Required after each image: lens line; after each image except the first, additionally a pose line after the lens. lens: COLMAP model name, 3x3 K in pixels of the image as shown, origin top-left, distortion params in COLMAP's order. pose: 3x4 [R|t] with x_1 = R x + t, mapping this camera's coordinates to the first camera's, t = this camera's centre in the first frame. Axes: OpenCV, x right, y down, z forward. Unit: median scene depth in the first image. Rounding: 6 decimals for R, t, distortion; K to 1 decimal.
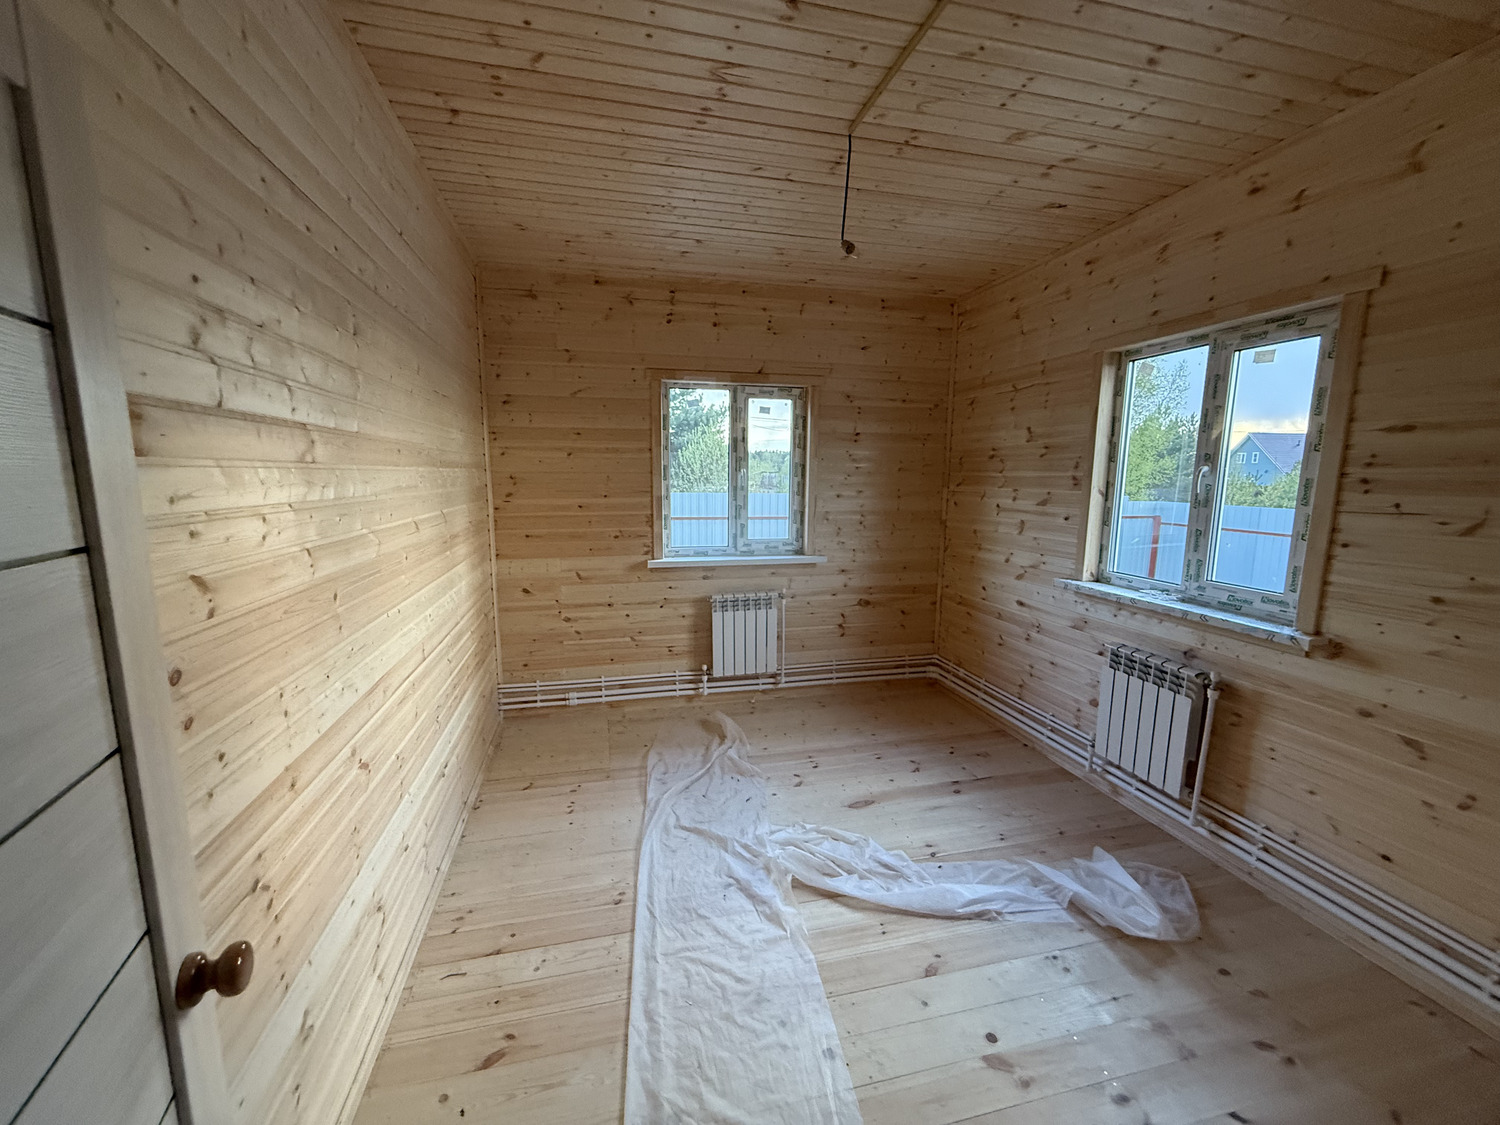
lens RADIAL K [[600.7, 0, 745.2], [0, 600.7, 559.9], [0, 0, 1]] dist [-0.000296, -0.000693]
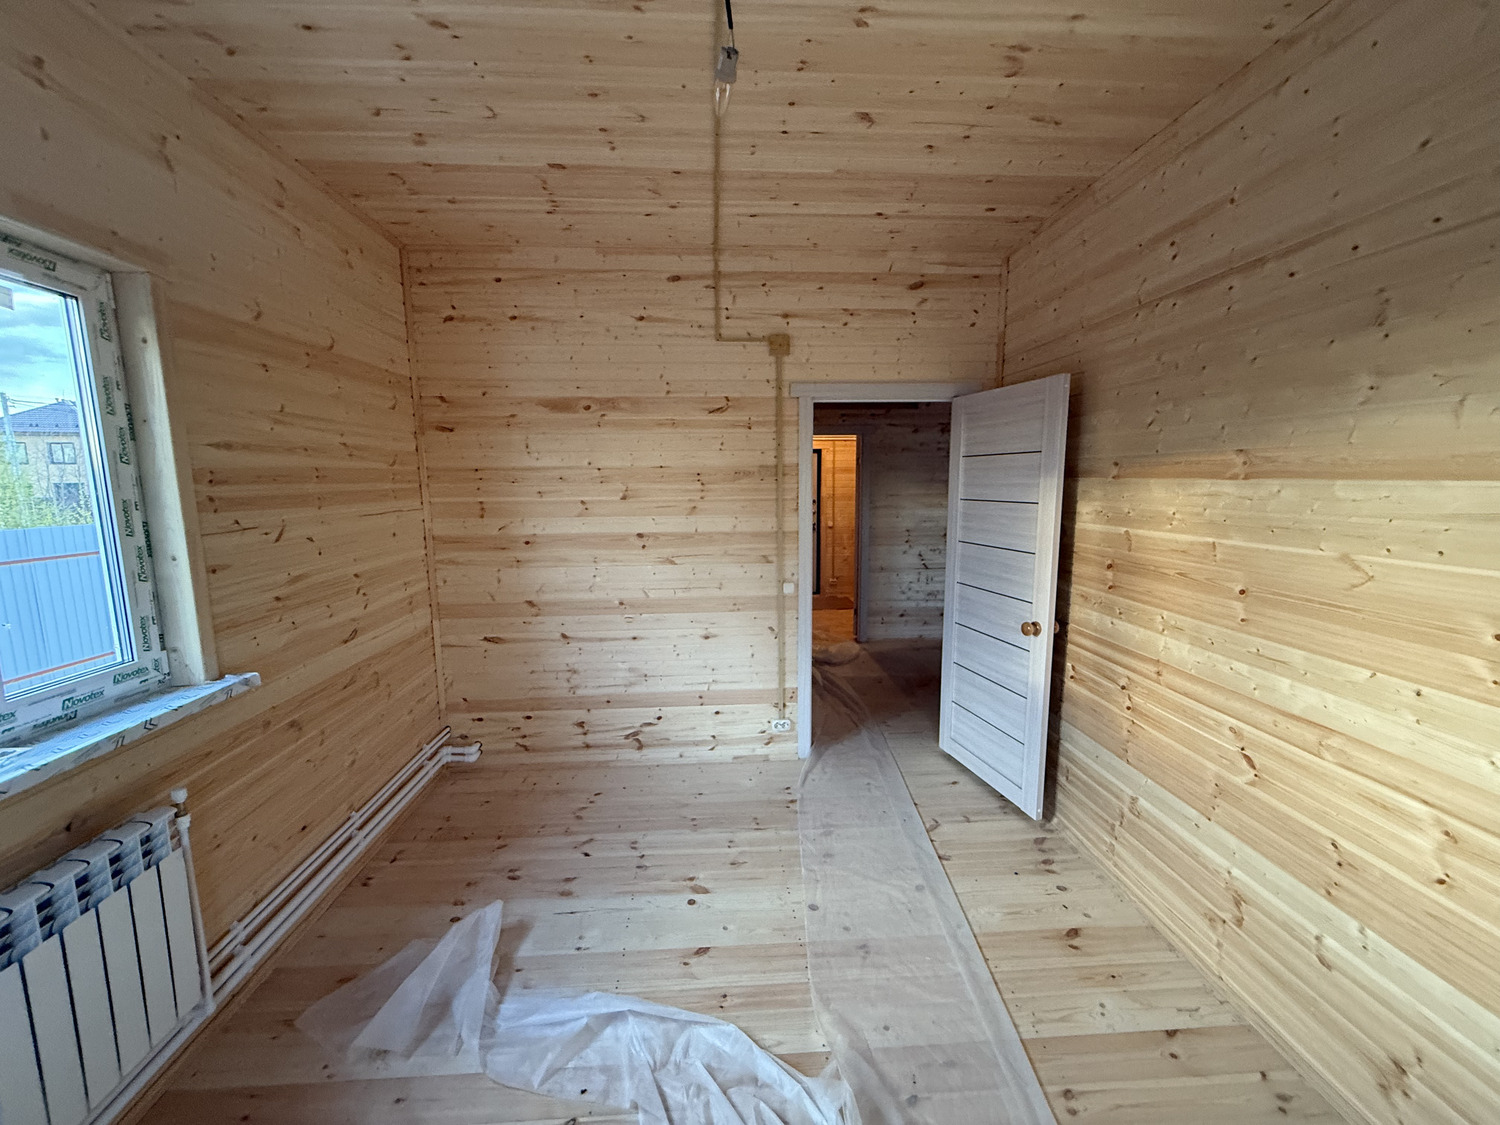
lens RADIAL K [[600.7, 0, 745.2], [0, 600.7, 559.9], [0, 0, 1]] dist [-0.000296, -0.000693]
pose [[-0.984574, -0.021342, 0.173662, 0.061853], [0.026971, 0.962157, 0.271159, -0.275295], [-0.172877, 0.271660, -0.946739, 1.791524]]
